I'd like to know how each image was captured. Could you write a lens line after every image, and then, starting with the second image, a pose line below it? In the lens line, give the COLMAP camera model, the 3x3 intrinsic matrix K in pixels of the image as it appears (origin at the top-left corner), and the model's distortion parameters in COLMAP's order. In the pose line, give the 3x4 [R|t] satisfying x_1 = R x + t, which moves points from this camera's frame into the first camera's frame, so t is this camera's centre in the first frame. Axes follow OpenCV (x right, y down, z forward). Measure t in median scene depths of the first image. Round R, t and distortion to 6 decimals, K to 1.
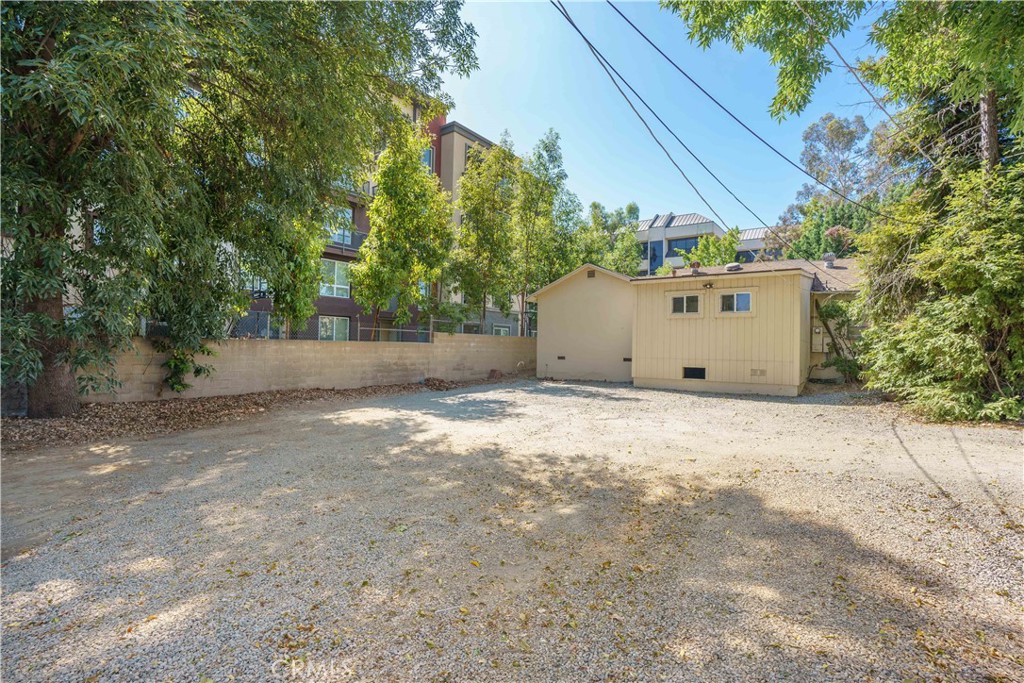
lens RADIAL K [[478.0, 0, 508.7], [0, 478.0, 338.3], [0, 0, 1]] dist [-0.044220, 0.000856]
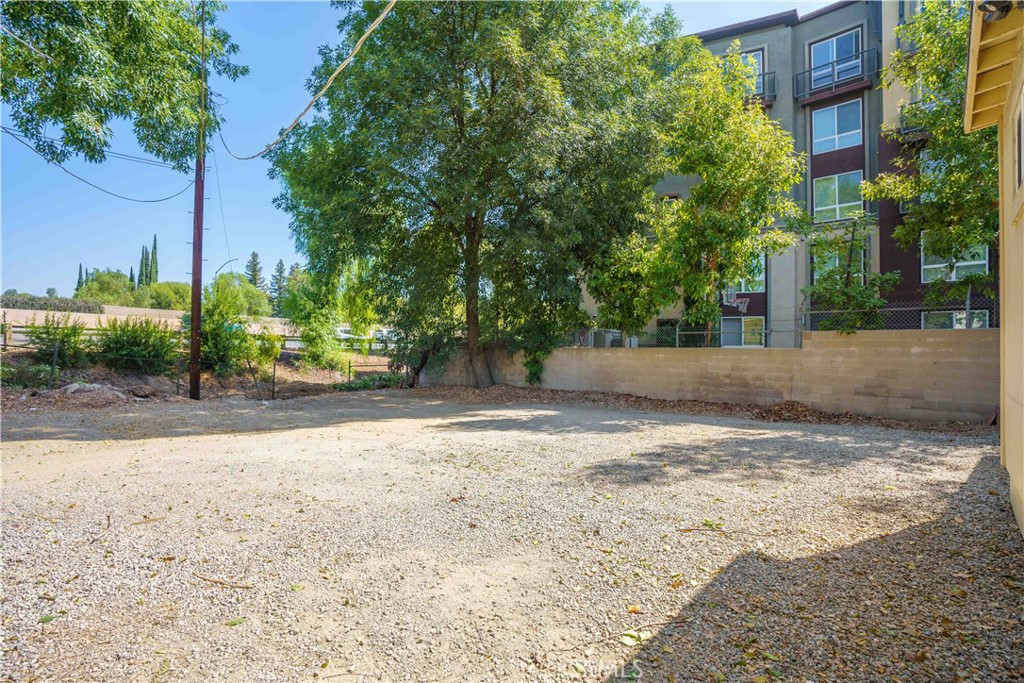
lens RADIAL K [[478.0, 0, 508.7], [0, 478.0, 338.3], [0, 0, 1]] dist [-0.044220, 0.000856]
pose [[-0.119619, -0.030902, -0.992339, 0.550497], [0.015491, 0.999336, -0.032987, 0.011974], [0.992699, -0.019318, -0.119060, 0.726918]]
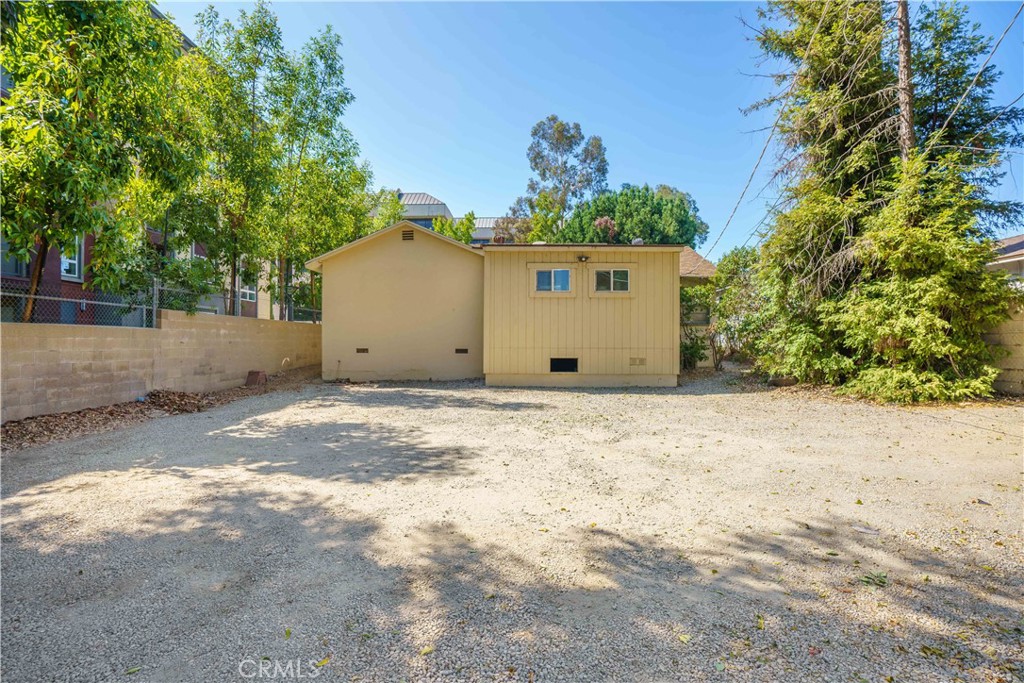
lens RADIAL K [[513.5, 0, 514.3], [0, 513.5, 344.7], [0, 0, 1]] dist [-0.056225, 0.027535]
pose [[0.814347, -0.014558, 0.580196, -0.172321], [-0.002182, 0.999601, 0.028144, 0.012588], [-0.580374, -0.024186, 0.813991, 0.298612]]
